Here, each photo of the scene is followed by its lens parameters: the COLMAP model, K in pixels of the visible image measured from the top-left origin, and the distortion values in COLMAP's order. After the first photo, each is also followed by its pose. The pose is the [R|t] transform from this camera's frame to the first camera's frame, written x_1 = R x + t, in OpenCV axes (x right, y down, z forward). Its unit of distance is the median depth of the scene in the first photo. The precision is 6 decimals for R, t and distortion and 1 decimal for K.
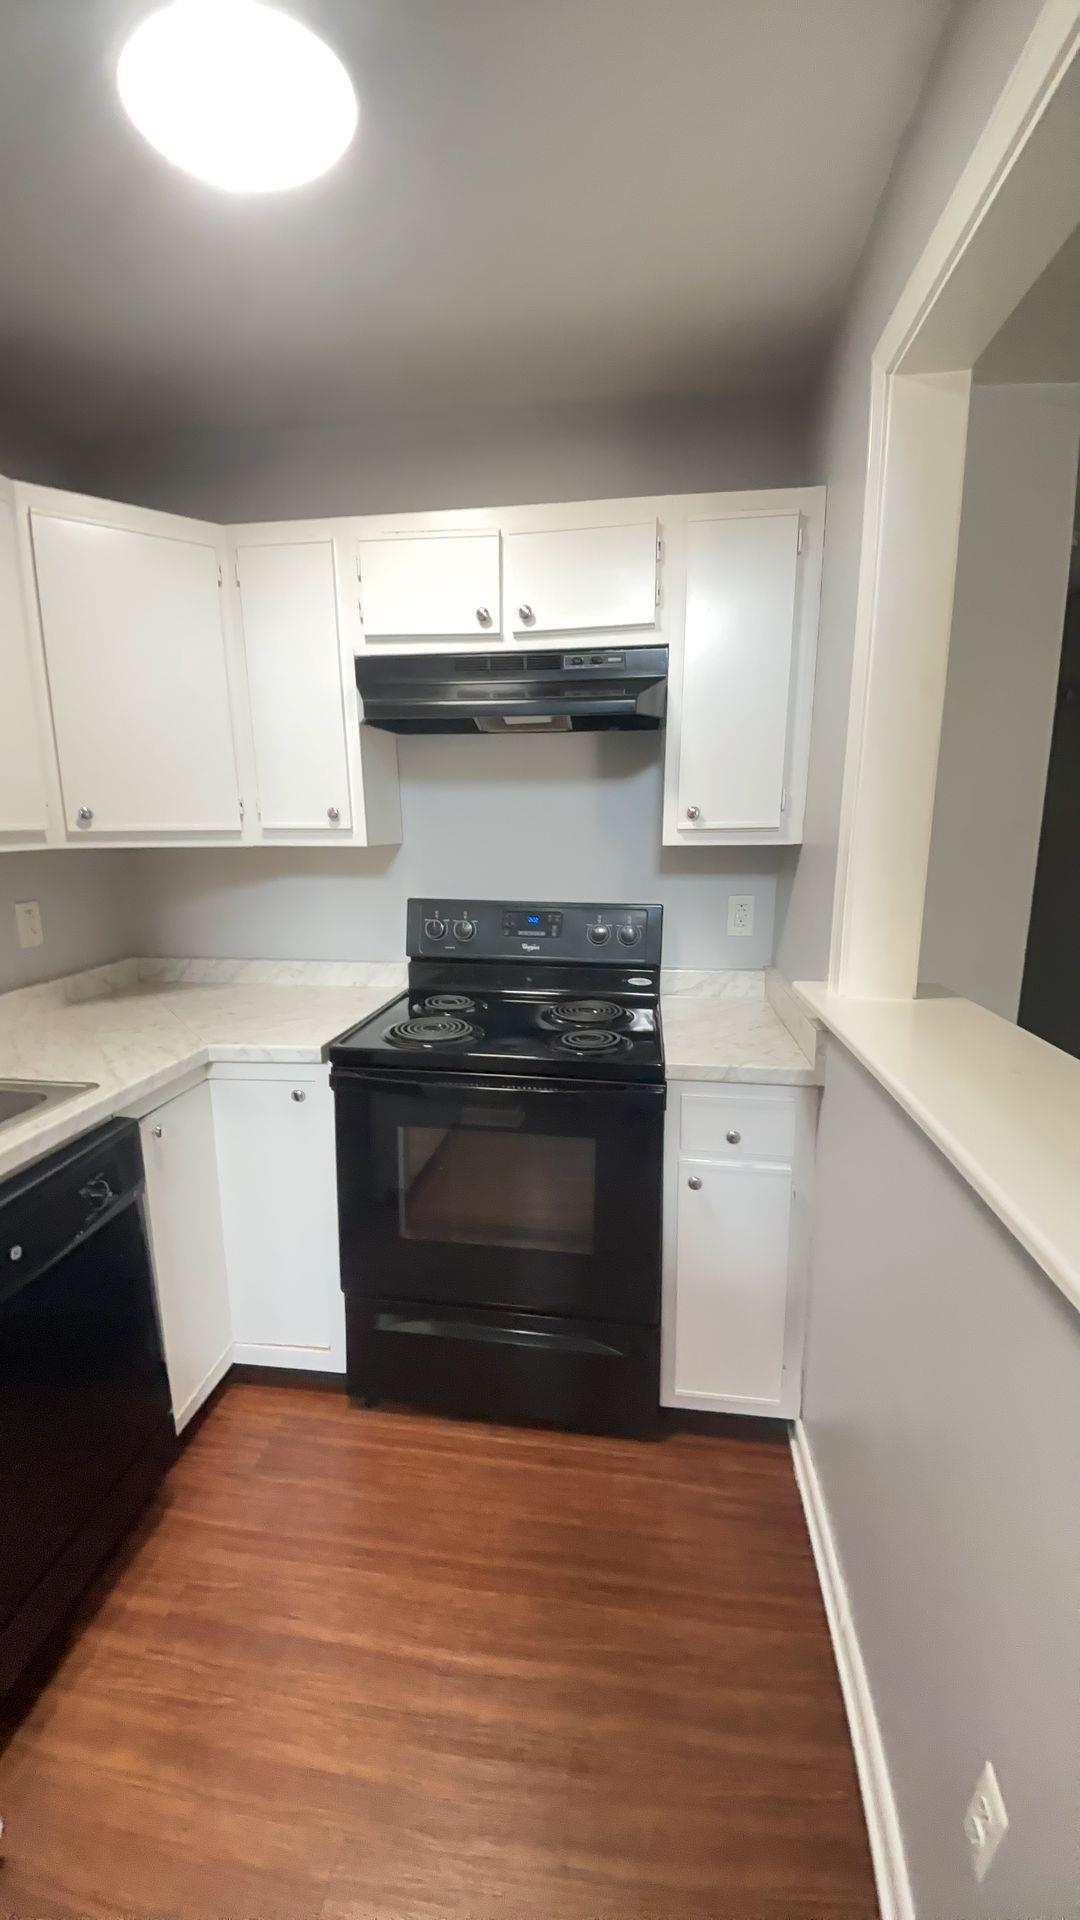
lens RADIAL K [[779.5, 0, 533.1], [0, 779.5, 958.9], [0, 0, 1]] dist [-0.002555, -0.001795]
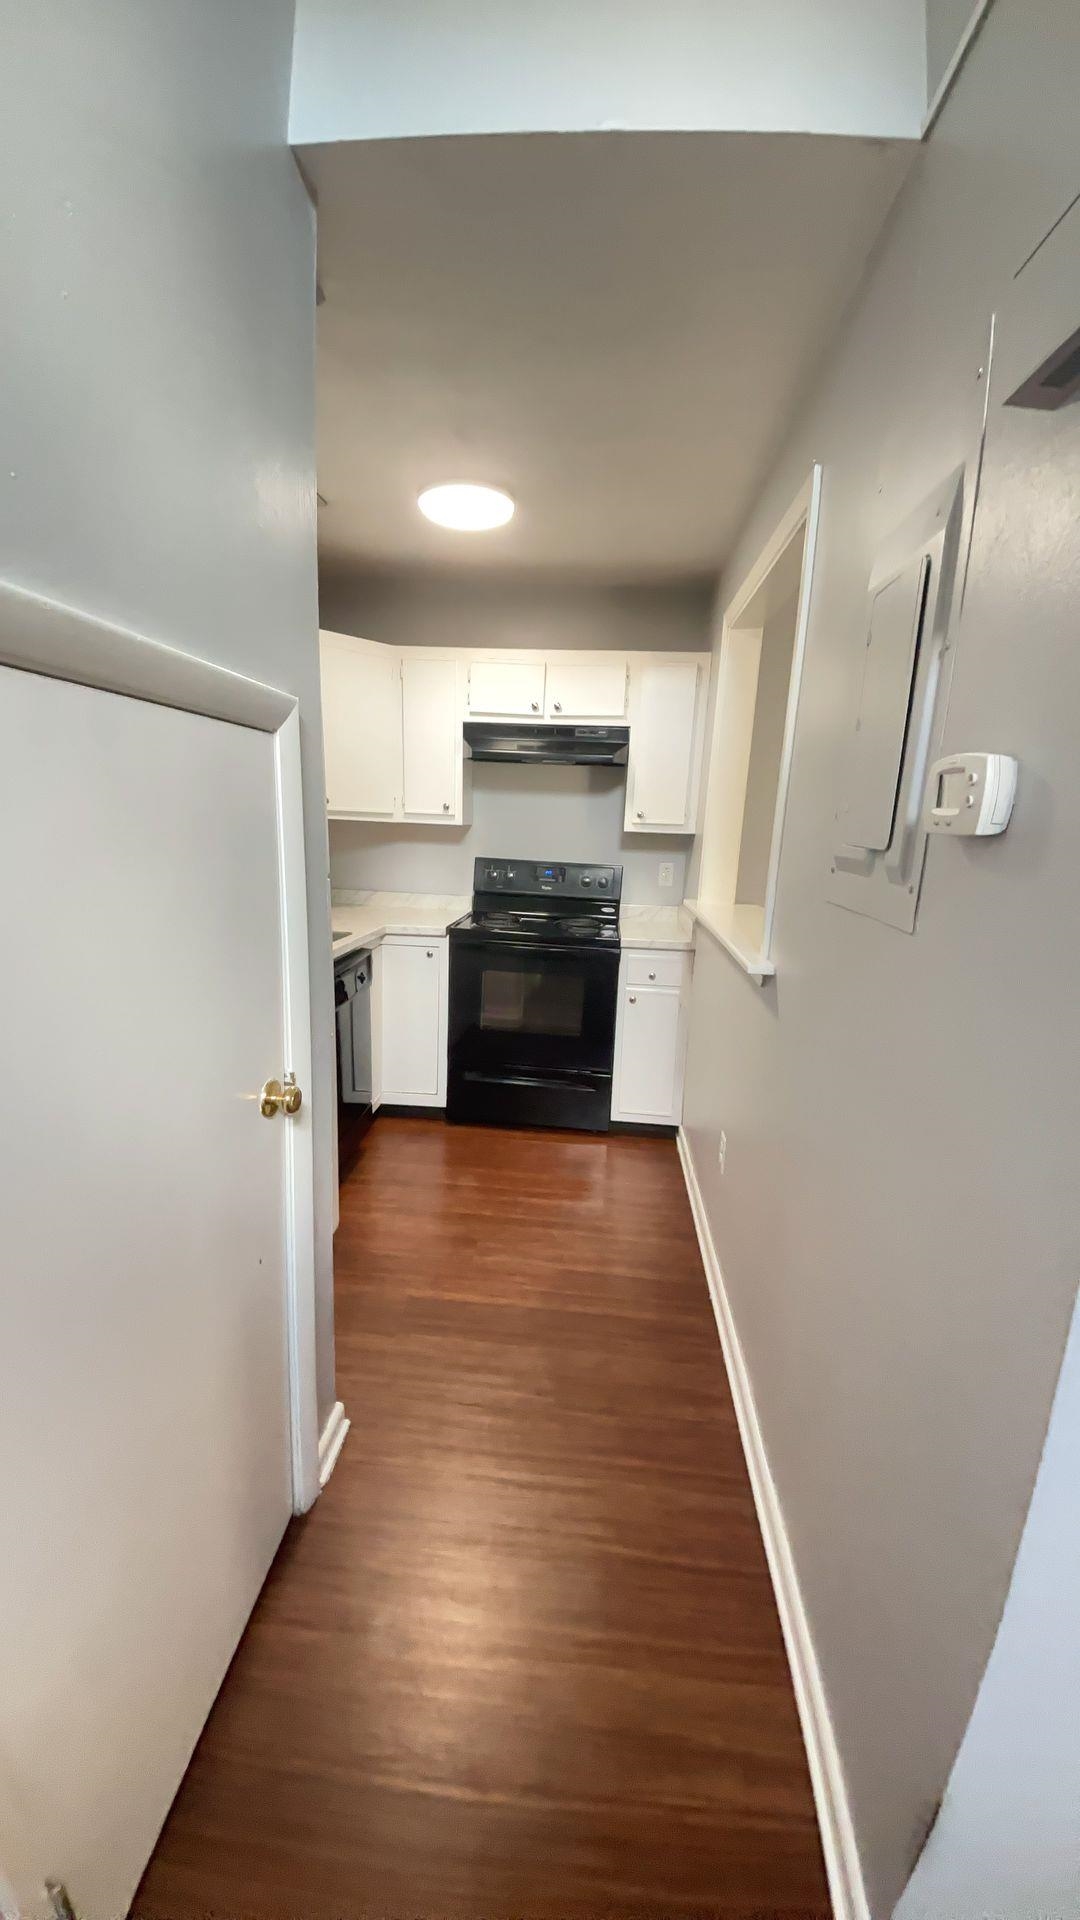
lens RADIAL K [[779.5, 0, 534.2], [0, 779.5, 972.6], [0, 0, 1]] dist [-0.002555, -0.001795]
pose [[0.997976, 0.033442, 0.054080, -0.139250], [-0.034849, 0.999073, 0.025282, 0.154687], [-0.053185, -0.027115, 0.998216, -0.875179]]
